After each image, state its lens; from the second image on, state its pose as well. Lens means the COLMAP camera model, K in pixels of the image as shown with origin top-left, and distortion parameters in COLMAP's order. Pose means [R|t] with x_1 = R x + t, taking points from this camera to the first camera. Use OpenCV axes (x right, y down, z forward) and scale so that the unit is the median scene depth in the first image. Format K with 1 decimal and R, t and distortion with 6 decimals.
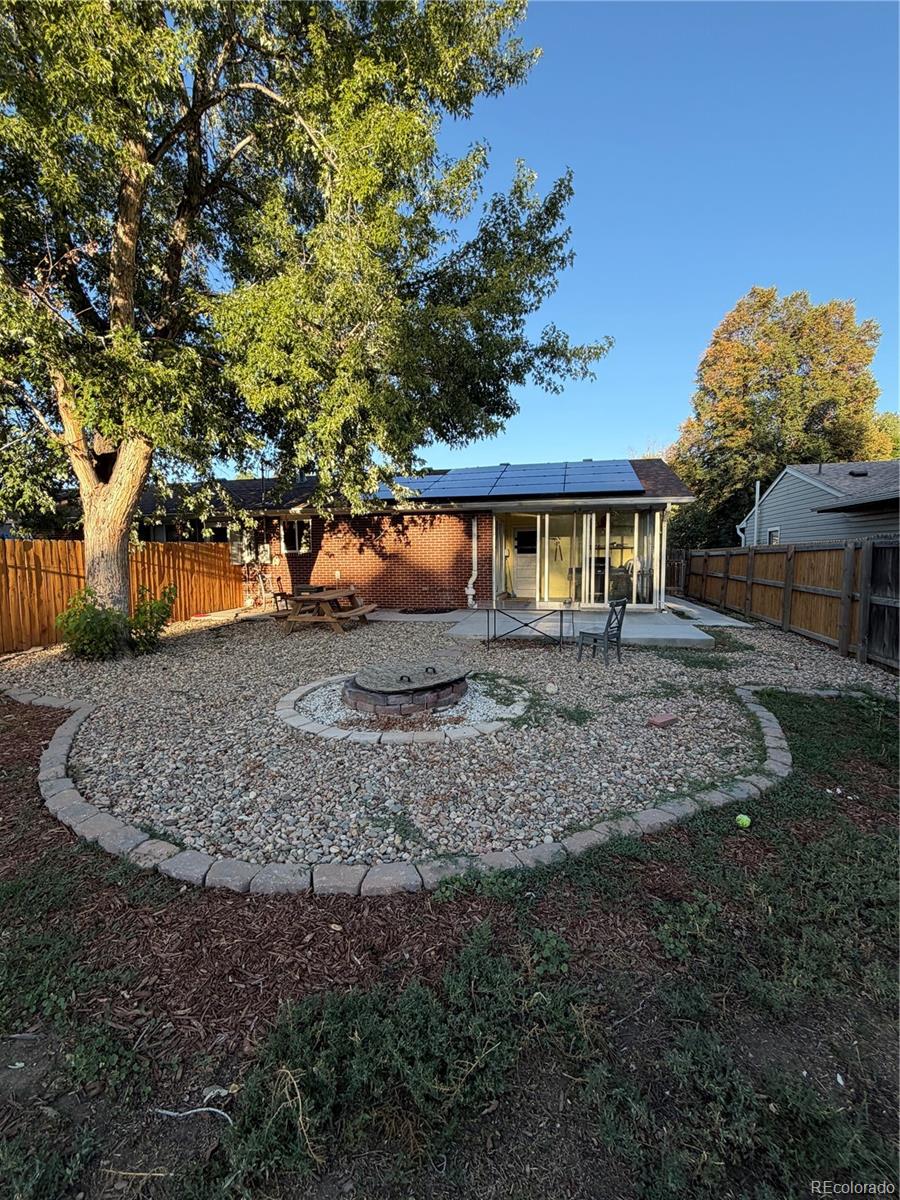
lens RADIAL K [[515.9, 0, 447.7], [0, 515.9, 597.0], [0, 0, 1]] dist [-0.002631, -0.000698]
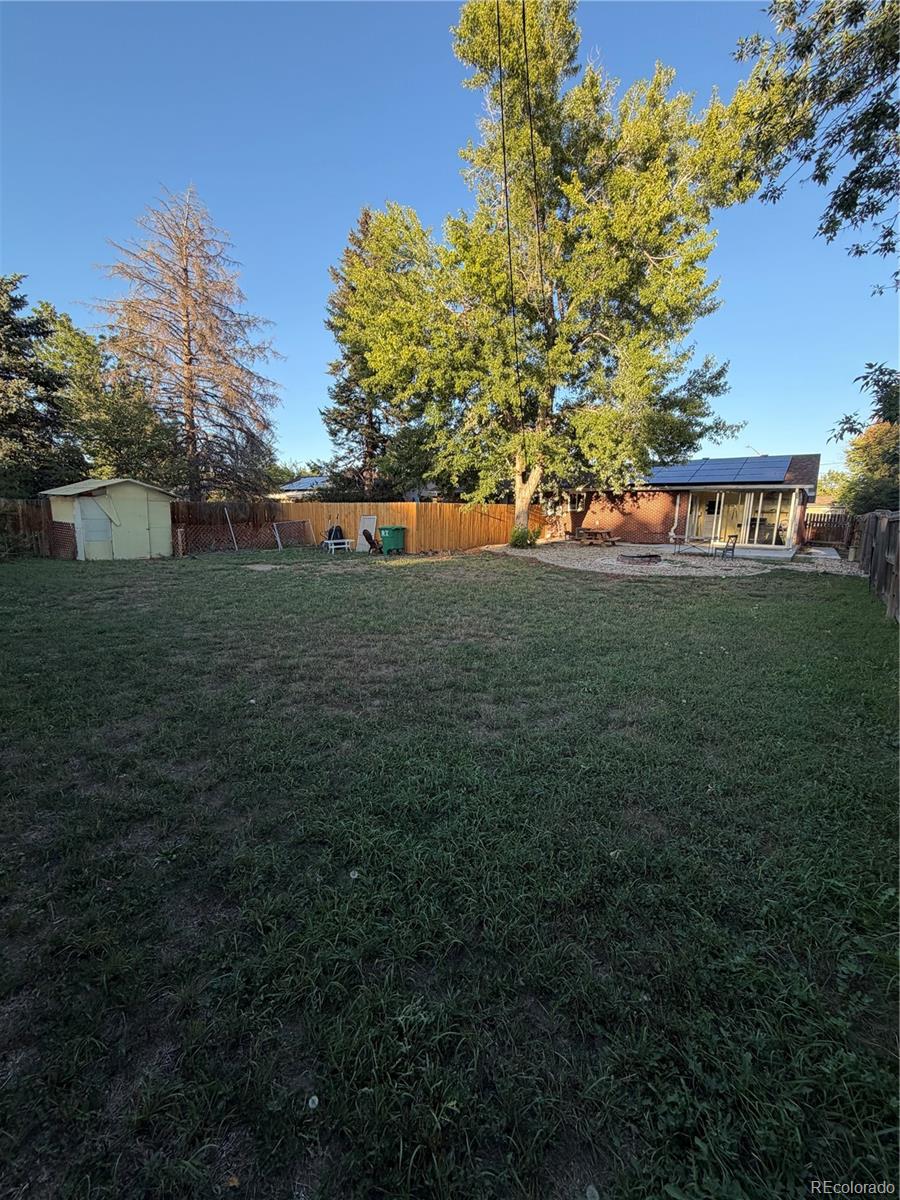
lens RADIAL K [[479.7, 0, 450.6], [0, 479.7, 598.4], [0, 0, 1]] dist [-0.001799, 0.000690]
pose [[0.914847, 0.097808, -0.391777, 0.014610], [-0.058508, 0.992090, 0.111056, 0.071977], [0.399540, -0.078677, 0.913333, -0.905828]]
